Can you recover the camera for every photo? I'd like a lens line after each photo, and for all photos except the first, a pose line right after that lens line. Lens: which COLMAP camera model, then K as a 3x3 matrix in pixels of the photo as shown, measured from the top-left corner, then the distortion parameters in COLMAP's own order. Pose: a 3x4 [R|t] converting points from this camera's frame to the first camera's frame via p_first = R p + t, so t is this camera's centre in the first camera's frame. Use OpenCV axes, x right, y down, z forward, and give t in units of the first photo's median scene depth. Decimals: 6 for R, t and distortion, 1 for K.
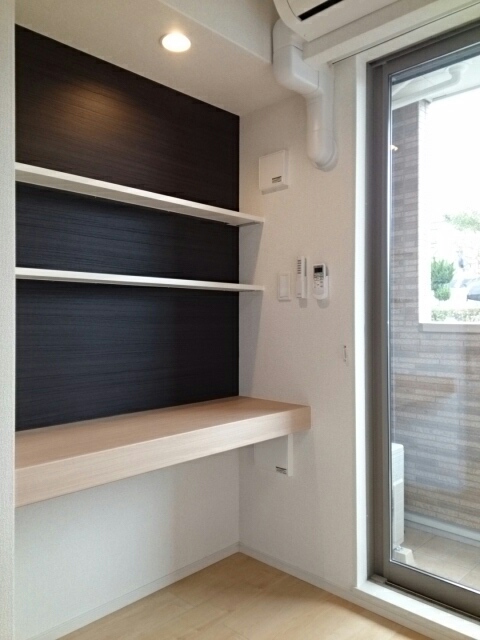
lens RADIAL K [[500.0, 0, 234.6], [0, 500.0, 316.0], [0, 0, 1]] dist [0.103222, -0.129490]
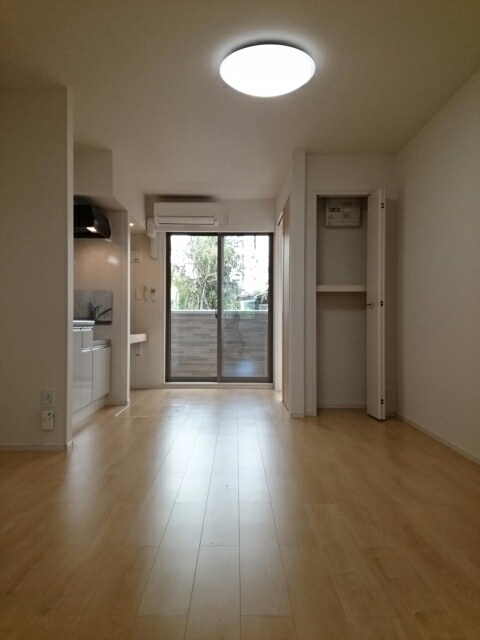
lens RADIAL K [[508.9, 0, 240.0], [0, 508.9, 320.0], [0, 0, 1]] dist [0.120734, -0.213934]
pose [[0.708703, 0.010045, 0.705436, -1.364345], [-0.010588, 0.999937, -0.003601, 0.080152], [-0.705428, -0.004917, 0.708765, -1.346374]]
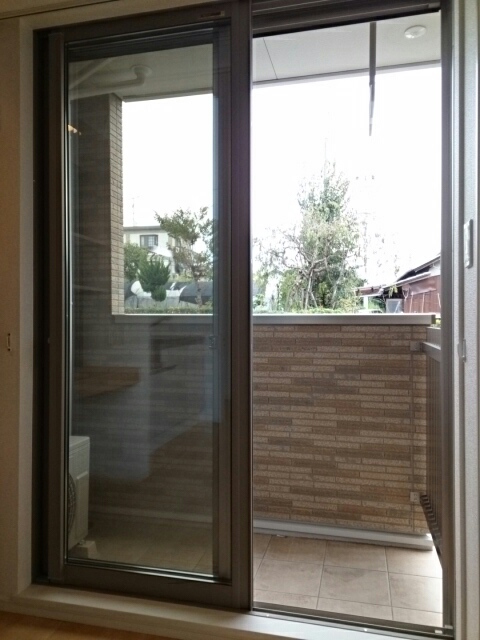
lens RADIAL K [[500.0, 0, 234.6], [0, 500.0, 316.0], [0, 0, 1]] dist [0.103222, -0.129490]
pose [[0.863468, 0.005800, 0.504371, 0.082213], [-0.005079, 0.999983, -0.002804, 0.021334], [-0.504379, -0.000141, 0.863483, 0.005052]]
